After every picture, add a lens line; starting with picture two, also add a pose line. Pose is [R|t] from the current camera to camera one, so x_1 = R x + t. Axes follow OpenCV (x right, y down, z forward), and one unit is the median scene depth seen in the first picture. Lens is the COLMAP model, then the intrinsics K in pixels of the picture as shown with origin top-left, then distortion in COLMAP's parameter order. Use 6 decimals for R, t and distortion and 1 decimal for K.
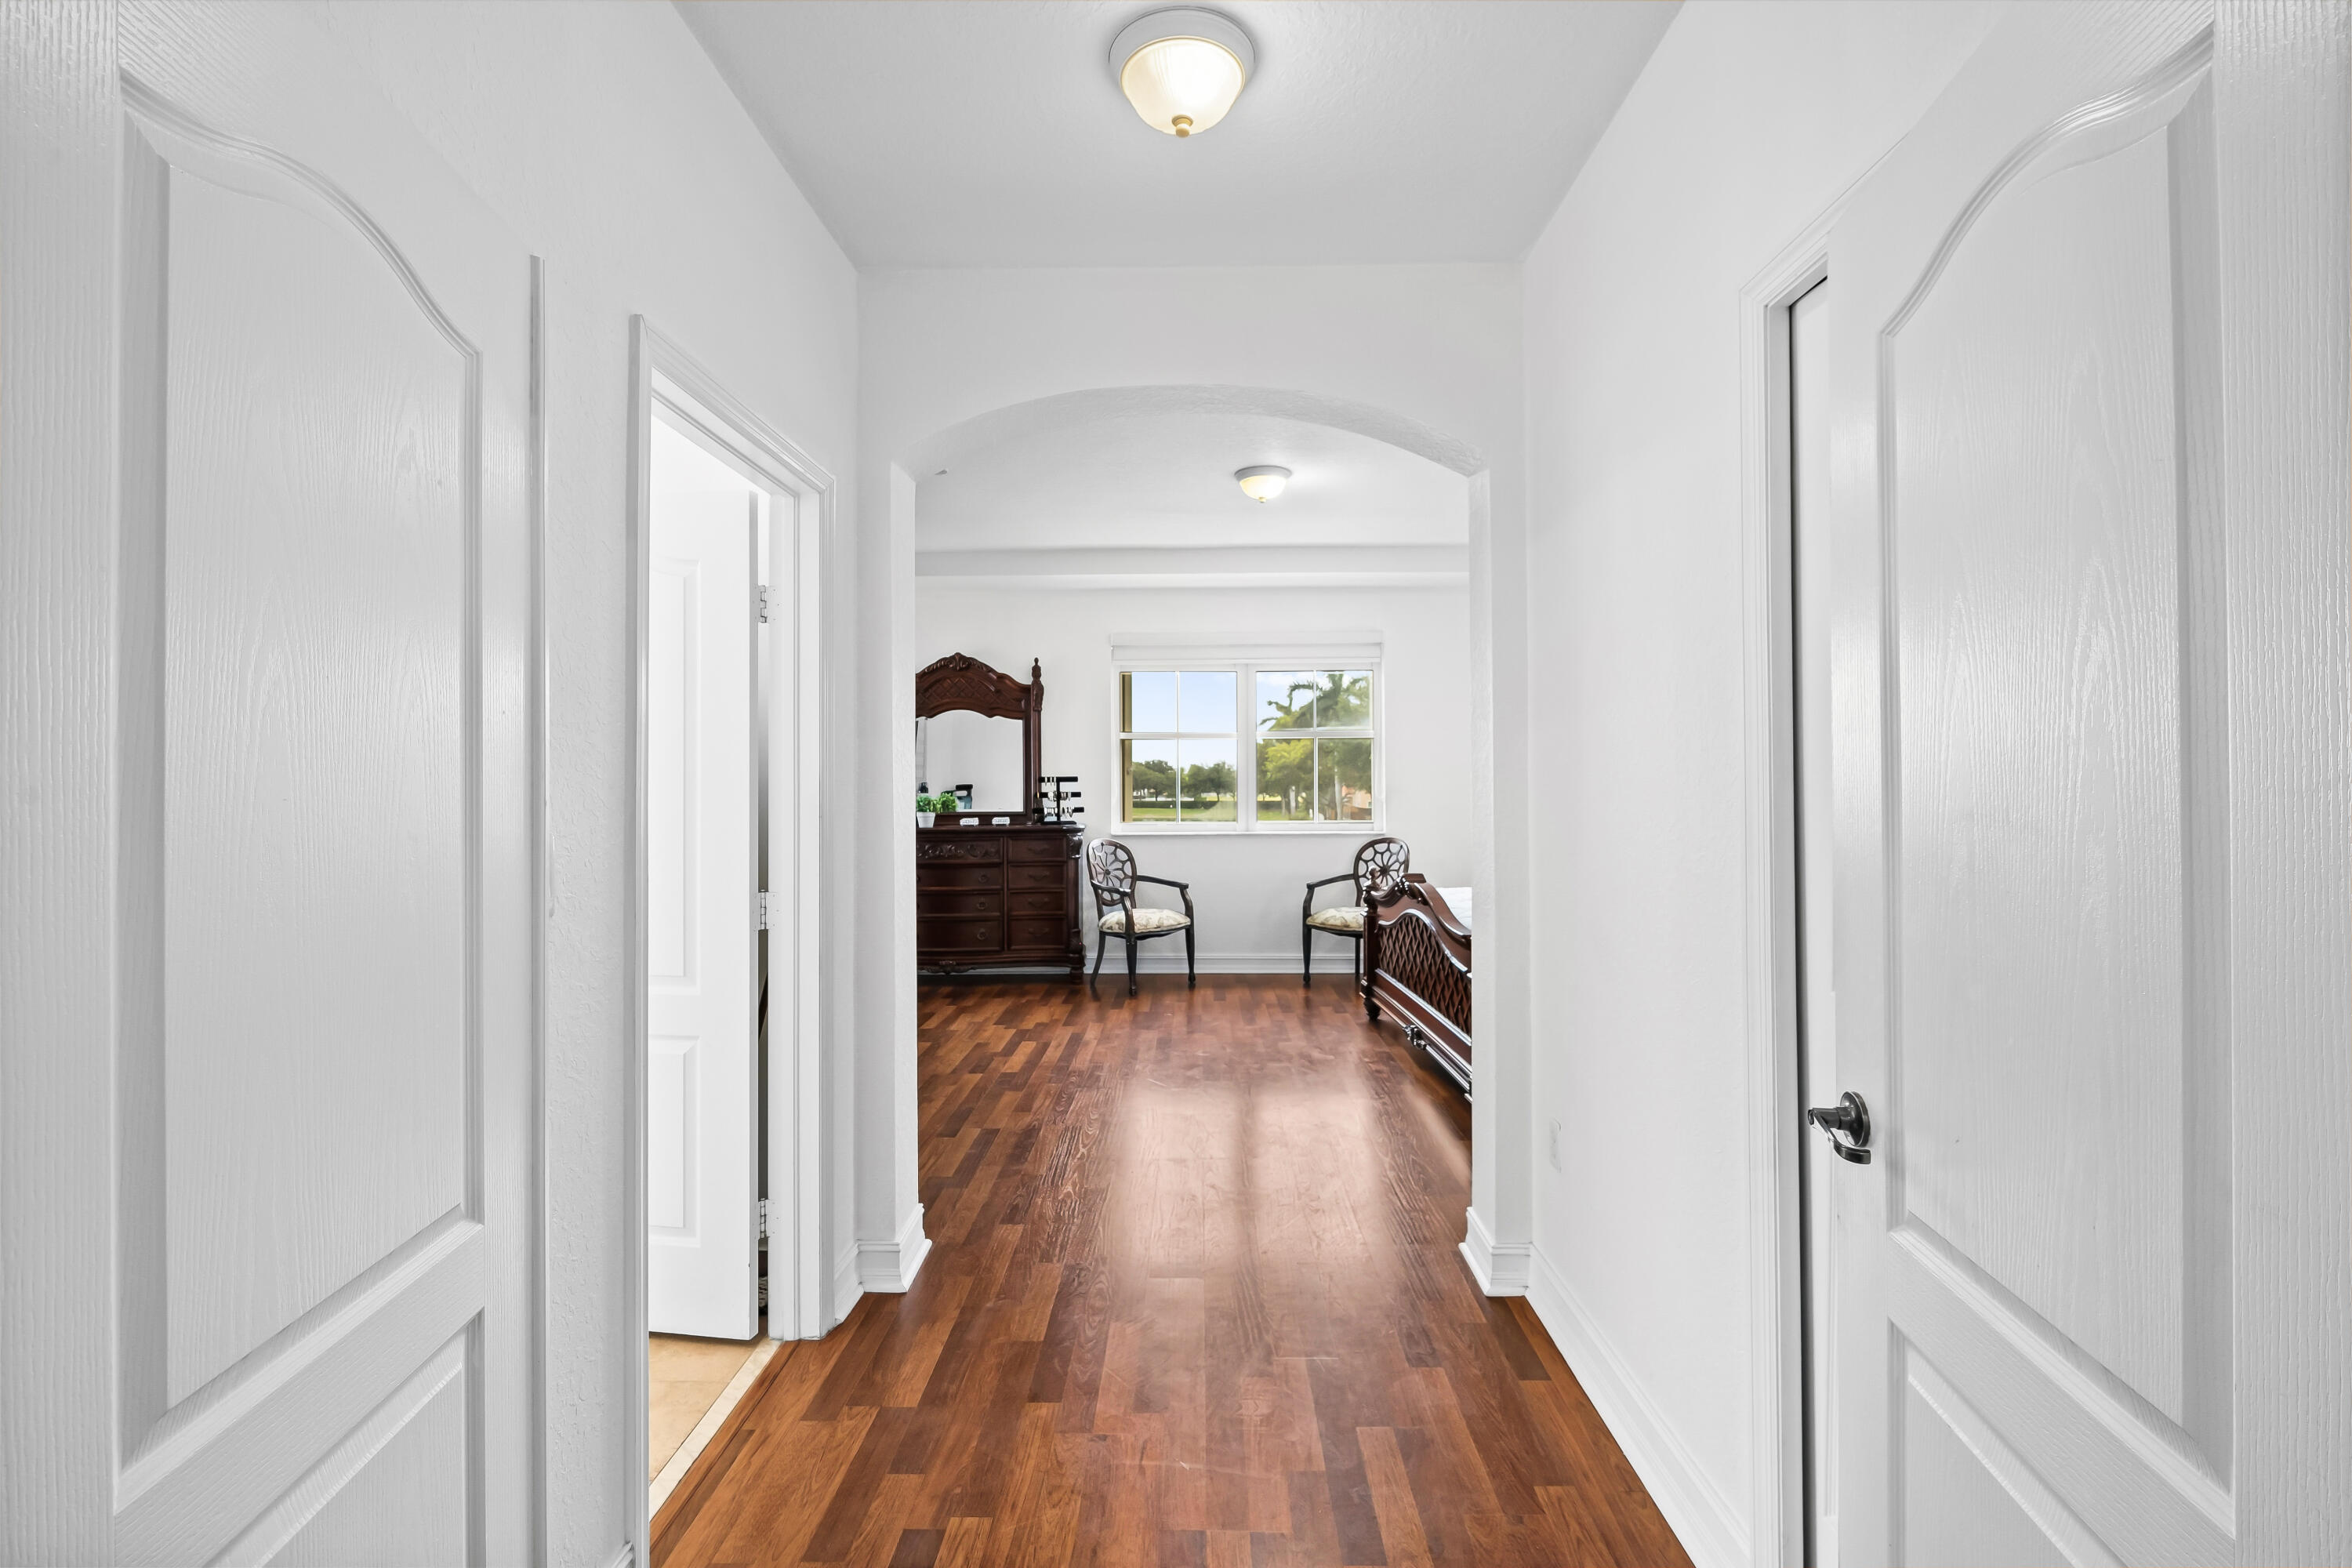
lens RADIAL K [[990.3, 0, 1176.0], [0, 990.3, 784.0], [0, 0, 1]] dist [0.000353, 0.000021]
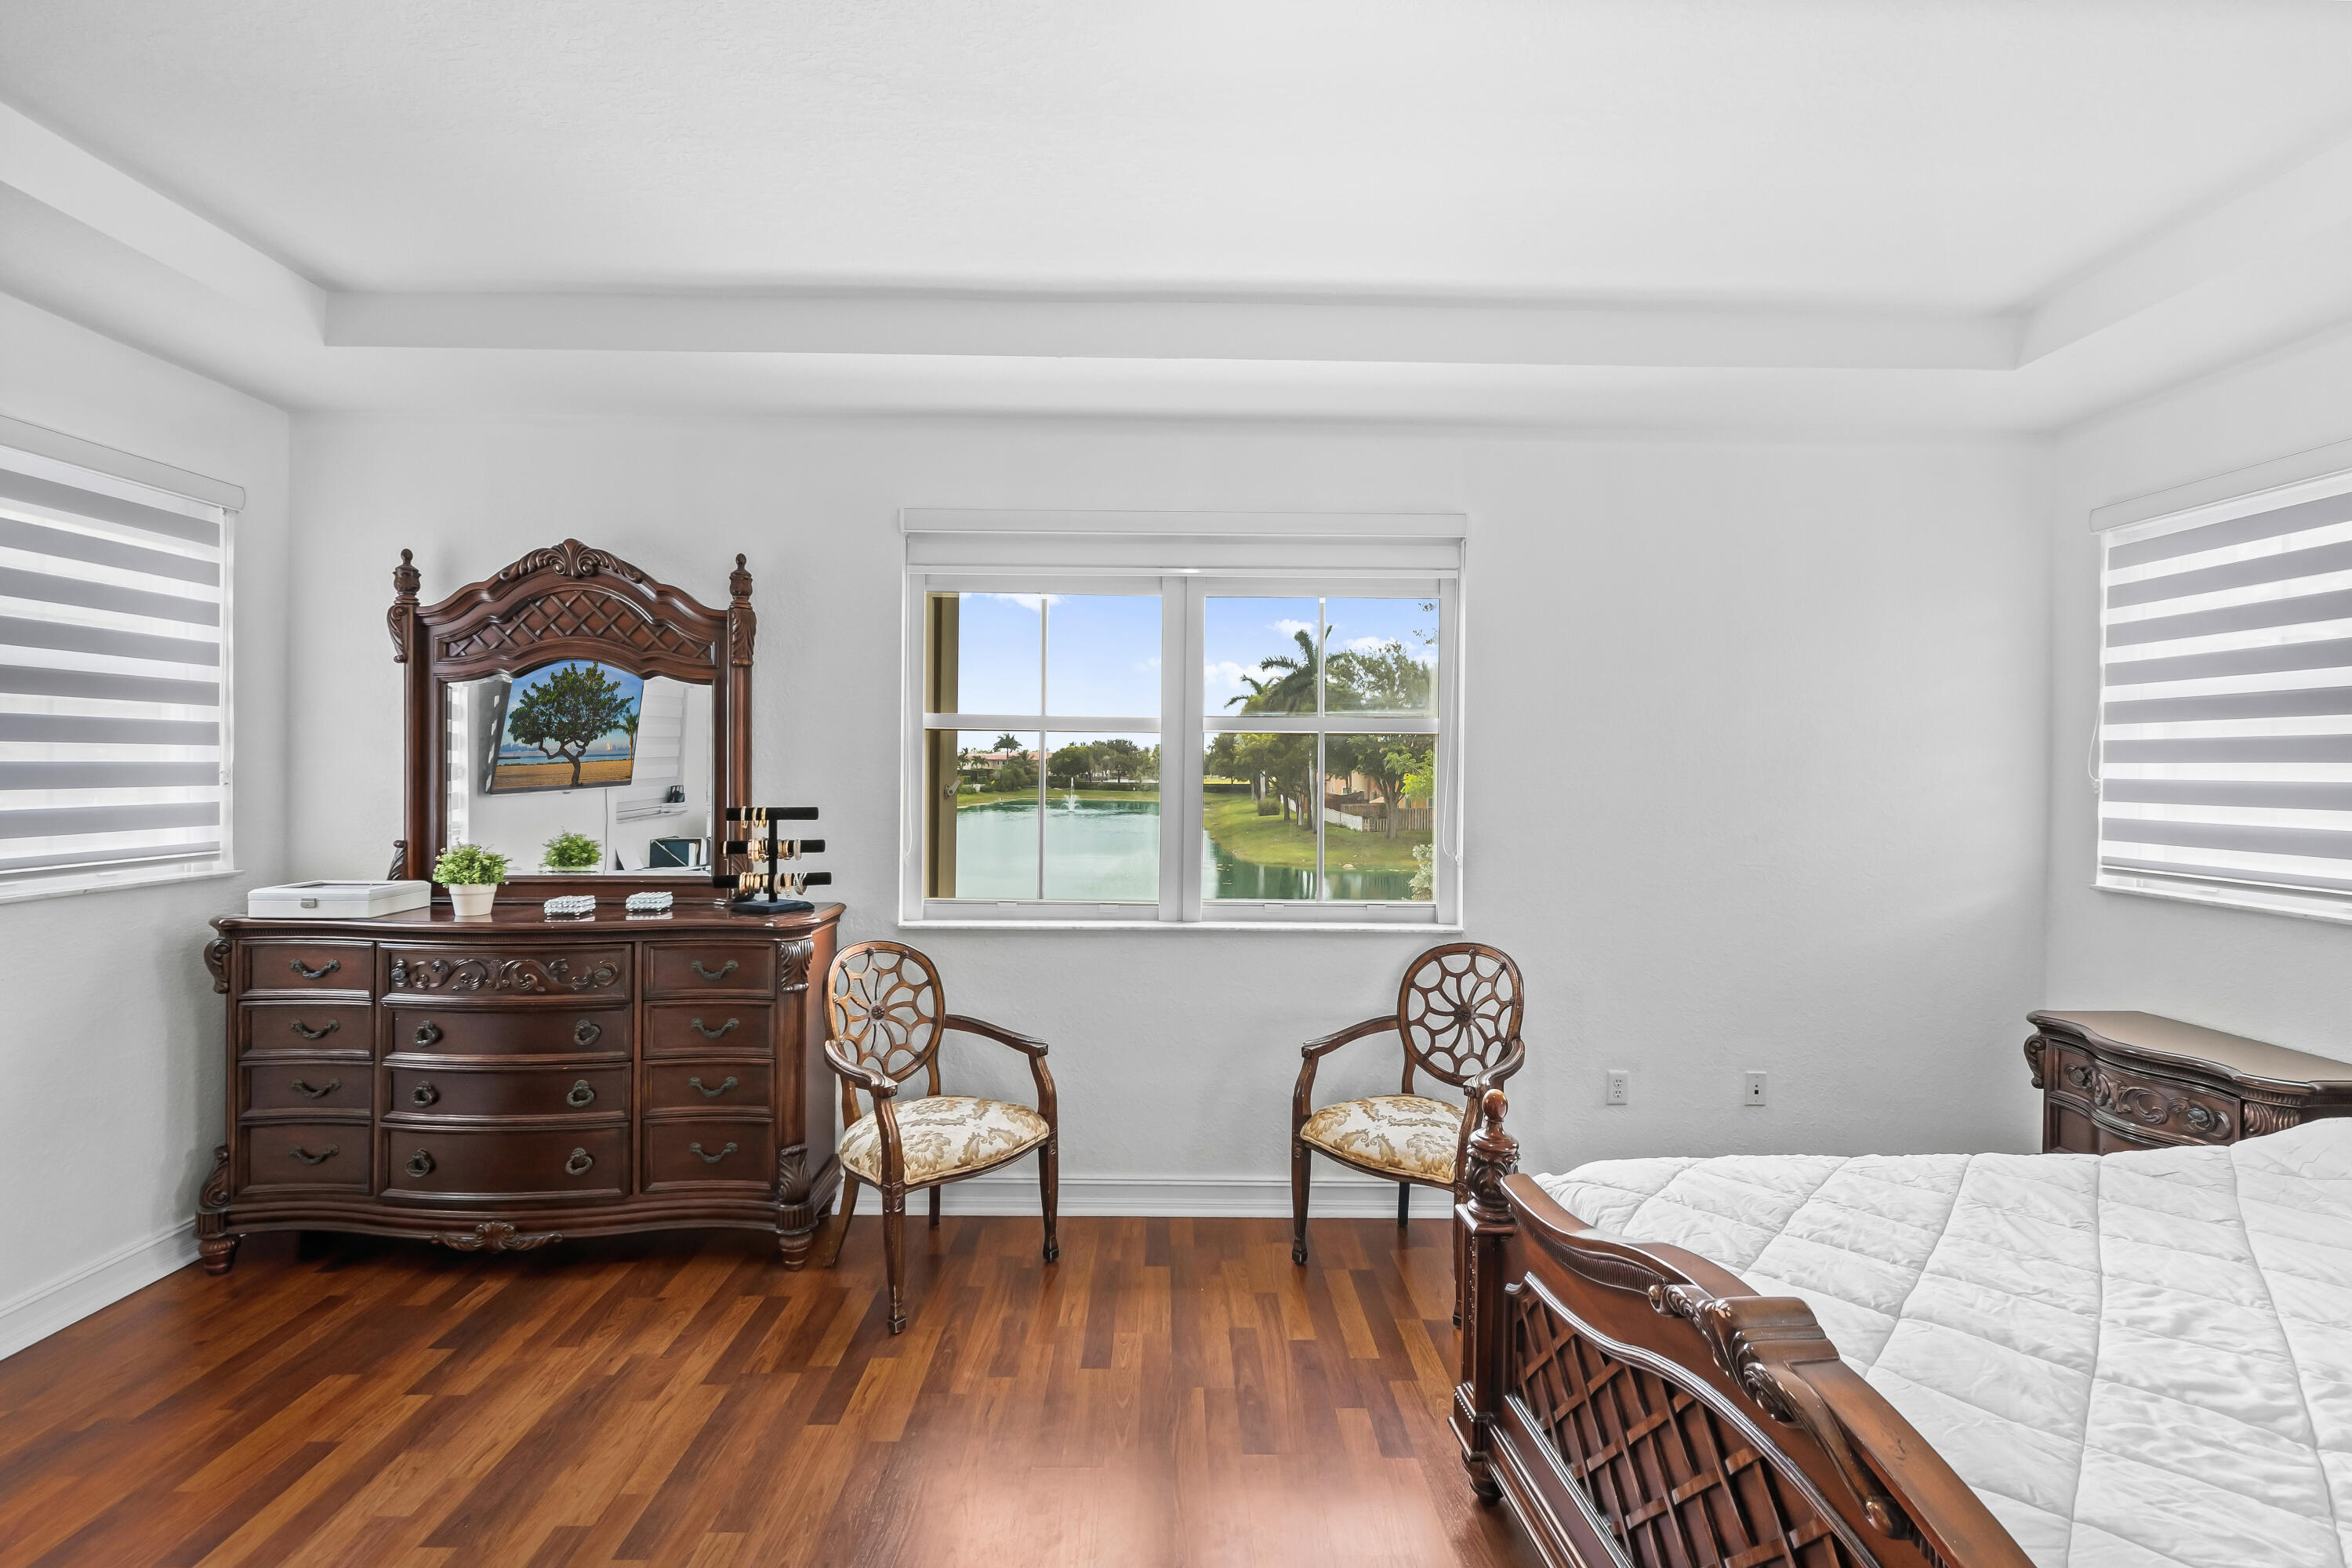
lens RADIAL K [[1064.3, 0, 1176.0], [0, 1064.3, 784.0], [0, 0, 1]] dist [0.002665, 0.000154]
pose [[0.999269, 0.014955, 0.035188, 0.051609], [-0.015531, 0.999749, 0.016157, -0.029198], [-0.034937, -0.016692, 0.999250, 0.489601]]
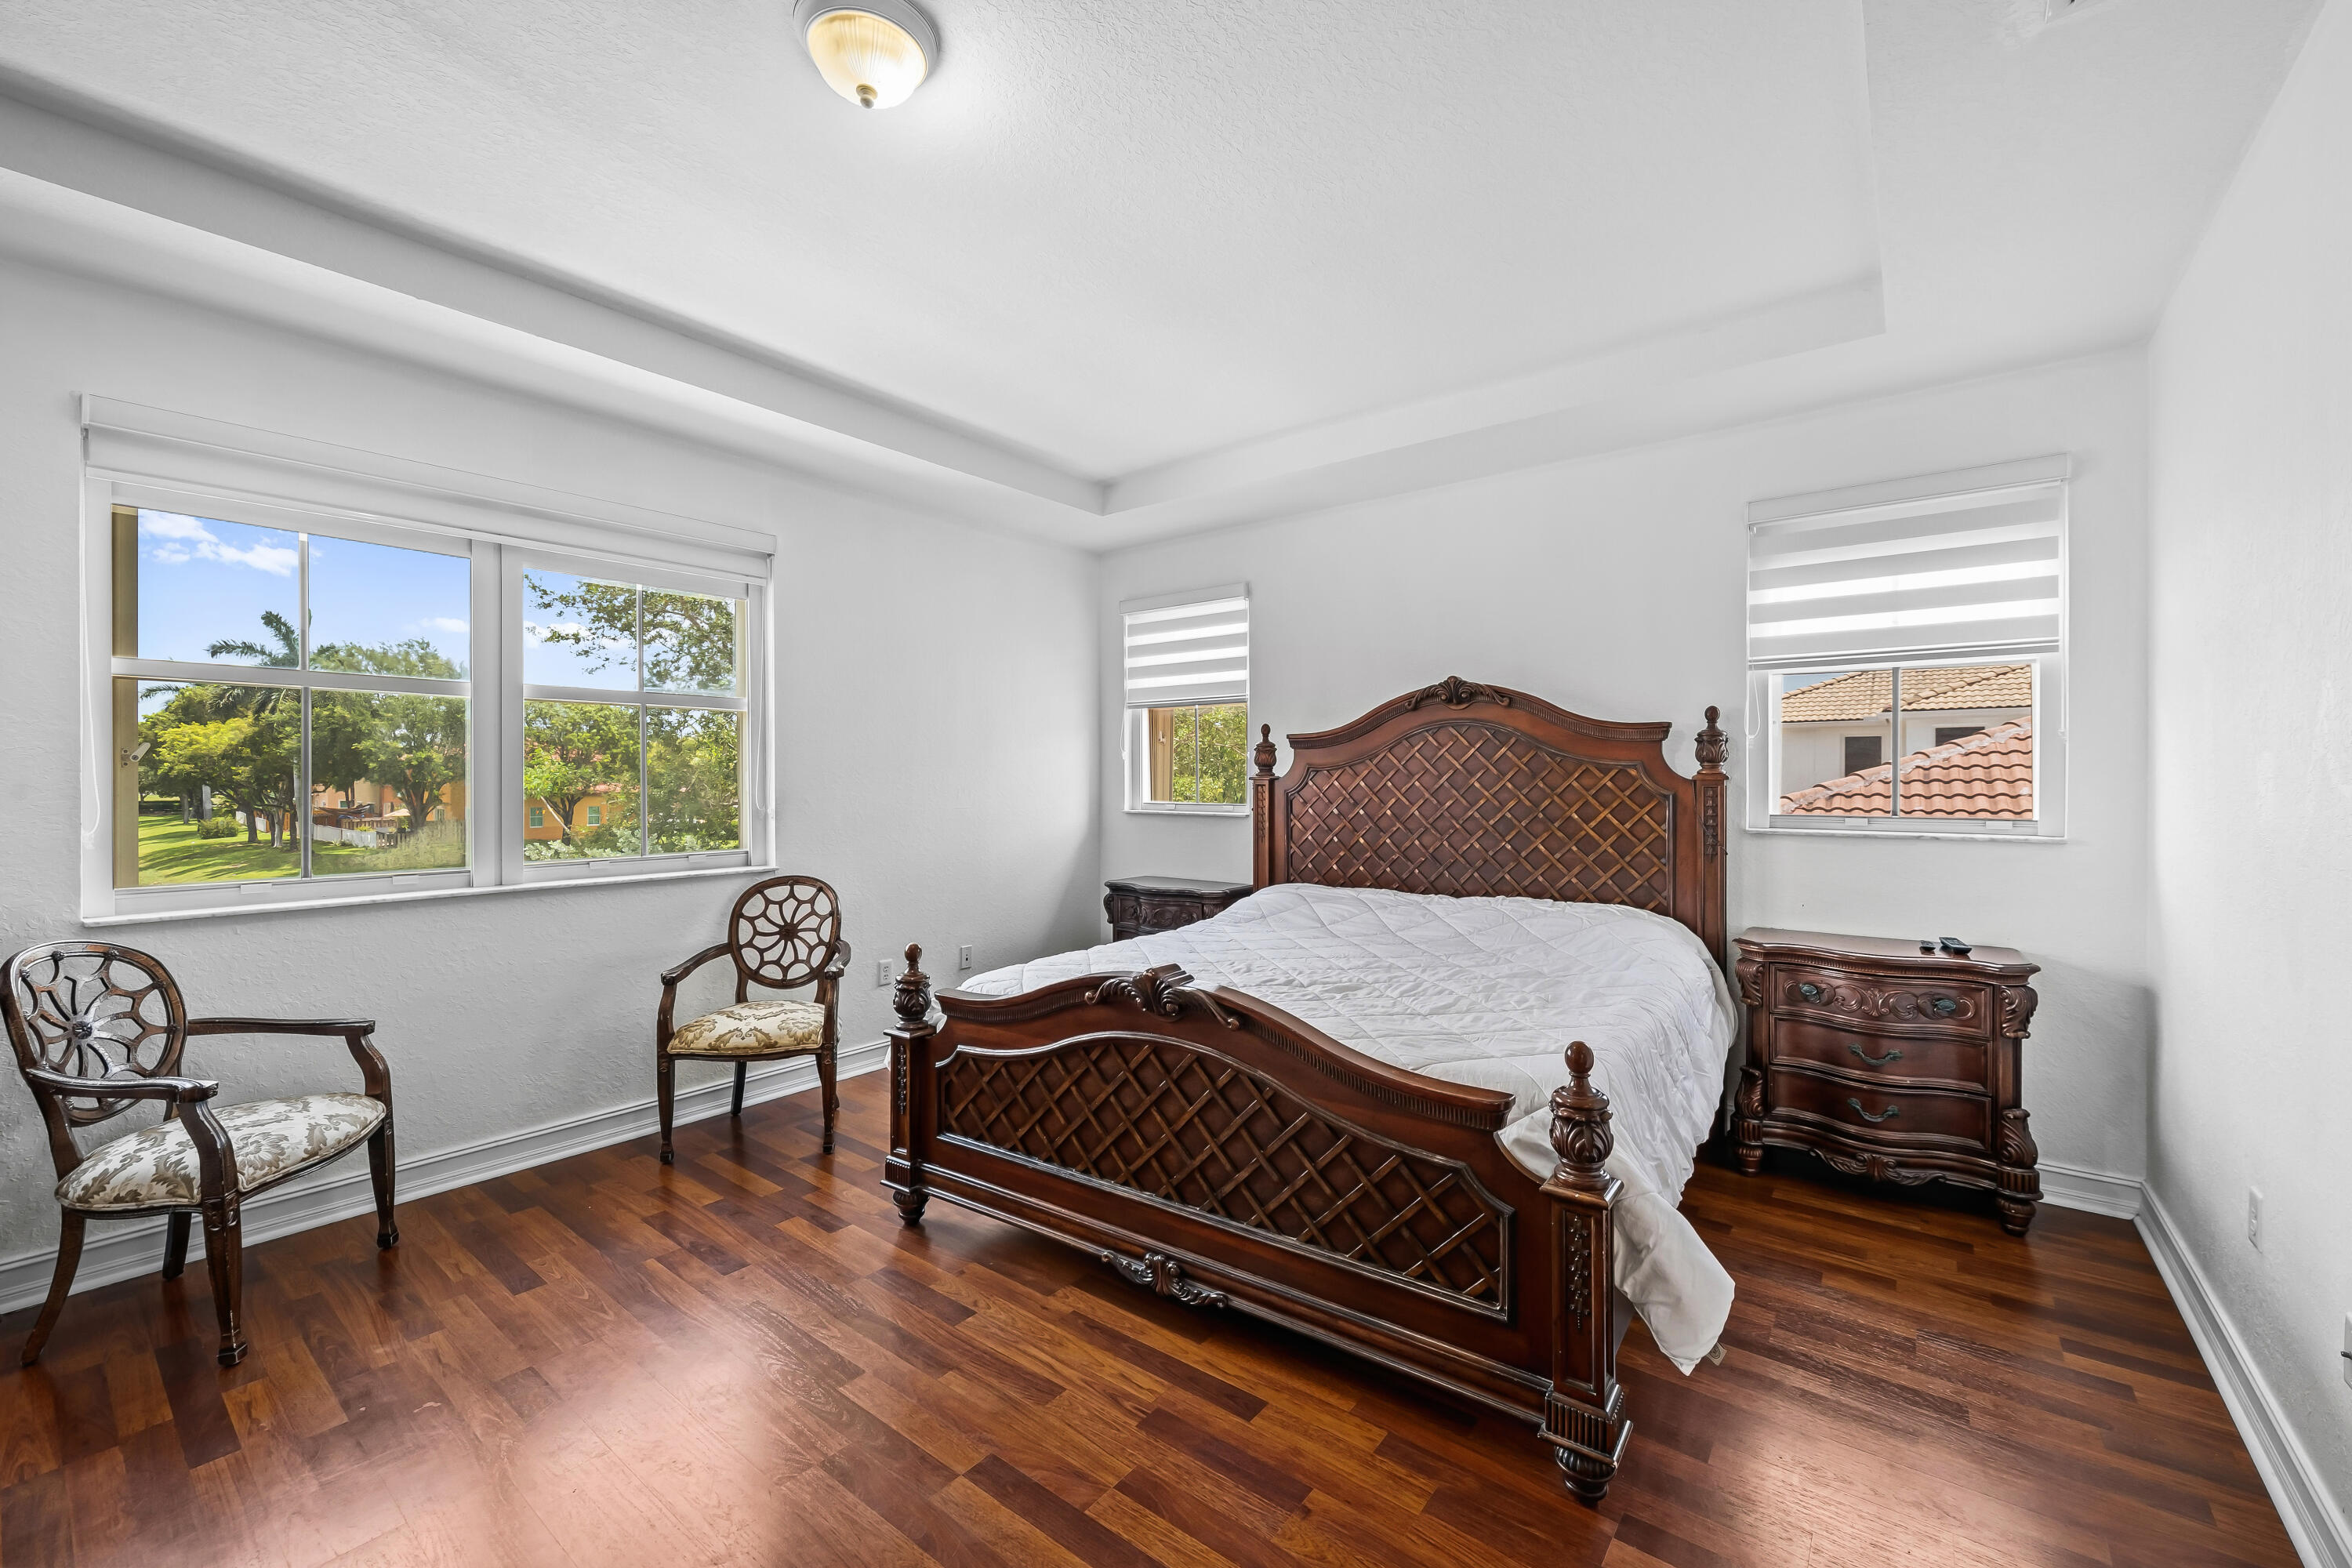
lens RADIAL K [[931.8, 0, 1184.6], [0, 931.8, 781.4], [0, 0, 1]] dist [0.006788, -0.004678]
pose [[0.601631, 0.001194, 0.798773, -0.097839], [-0.001943, 0.999998, -0.000032, -0.004473], [-0.798772, -0.001533, 0.601632, 0.460005]]
